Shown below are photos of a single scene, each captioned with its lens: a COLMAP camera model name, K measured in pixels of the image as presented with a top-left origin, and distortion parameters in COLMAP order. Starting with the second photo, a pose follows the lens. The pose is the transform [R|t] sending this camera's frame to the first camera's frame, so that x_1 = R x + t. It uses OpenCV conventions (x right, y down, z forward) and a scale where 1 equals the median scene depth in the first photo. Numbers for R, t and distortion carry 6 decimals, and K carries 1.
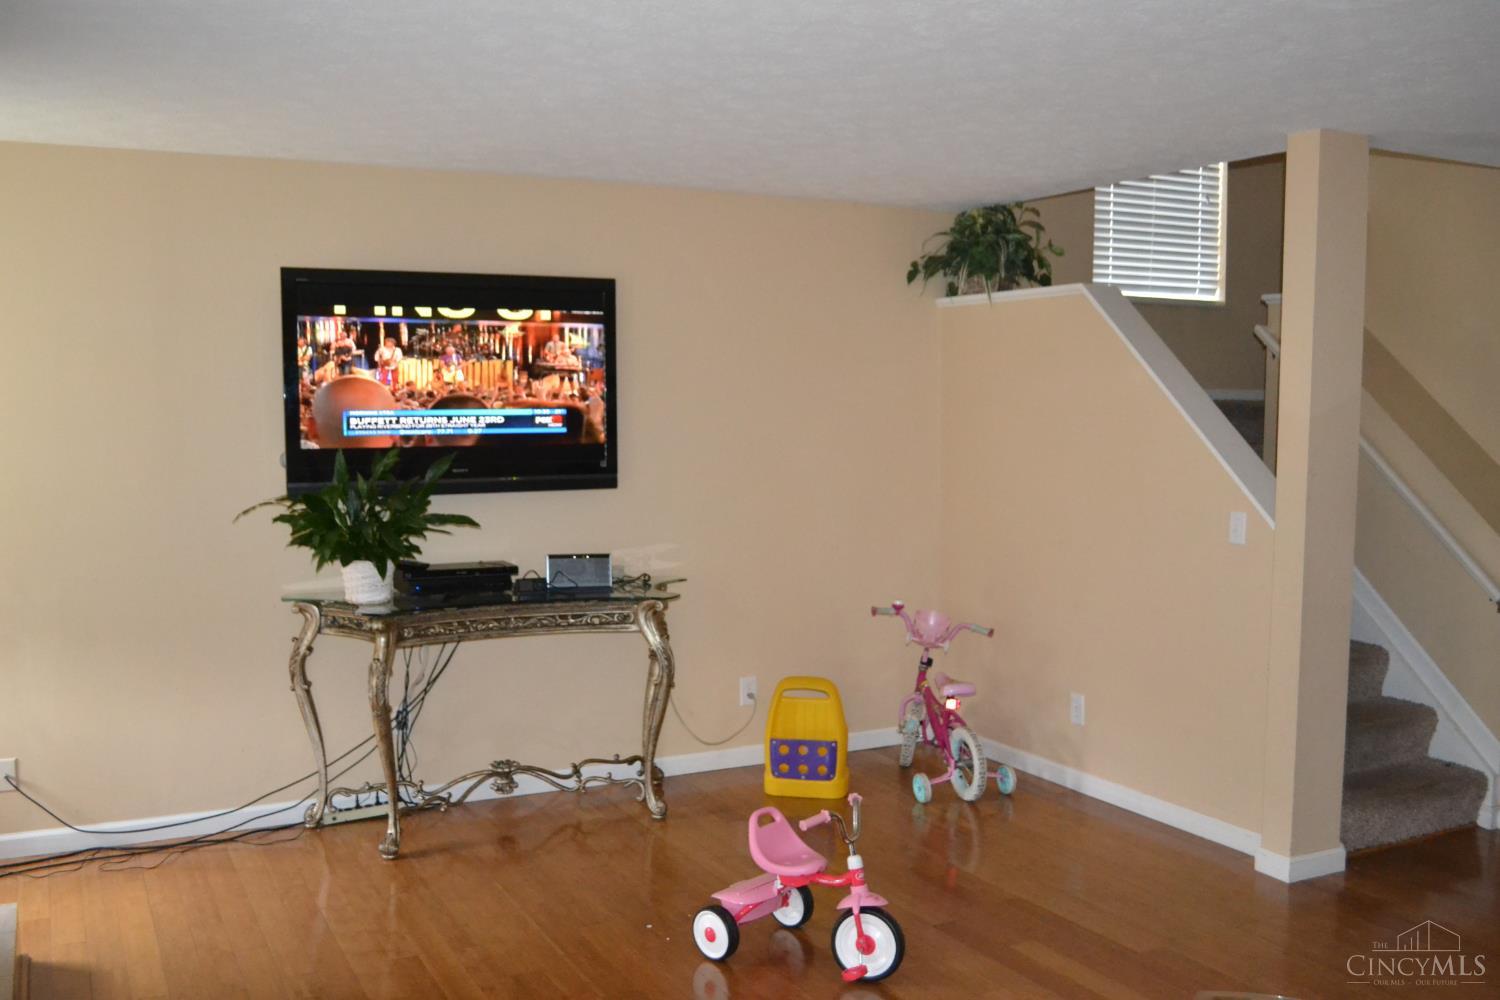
lens RADIAL K [[1425.4, 0, 750.0], [0, 1425.4, 500.0], [0, 0, 1]] dist [-0.007532, -0.003443]
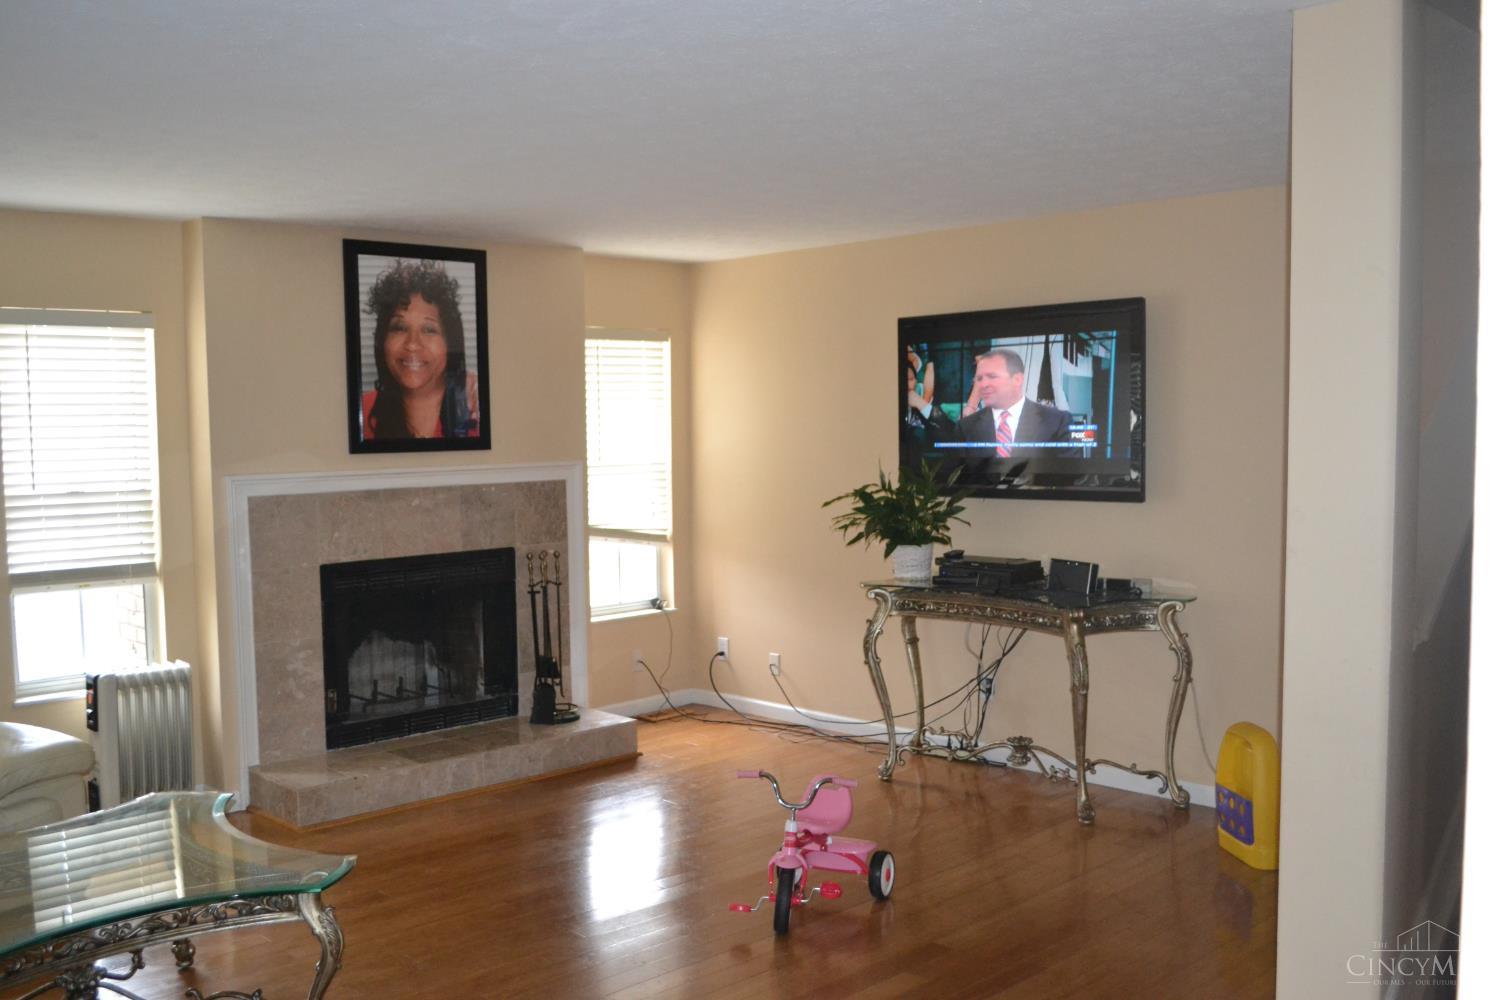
lens RADIAL K [[1425.4, 0, 750.0], [0, 1425.4, 500.0], [0, 0, 1]] dist [-0.007532, -0.003443]
pose [[0.291888, 0.046230, -0.955334, 0.817060], [-0.054860, 0.997996, 0.031533, -0.027389], [0.954878, 0.043205, 0.293840, 0.445865]]
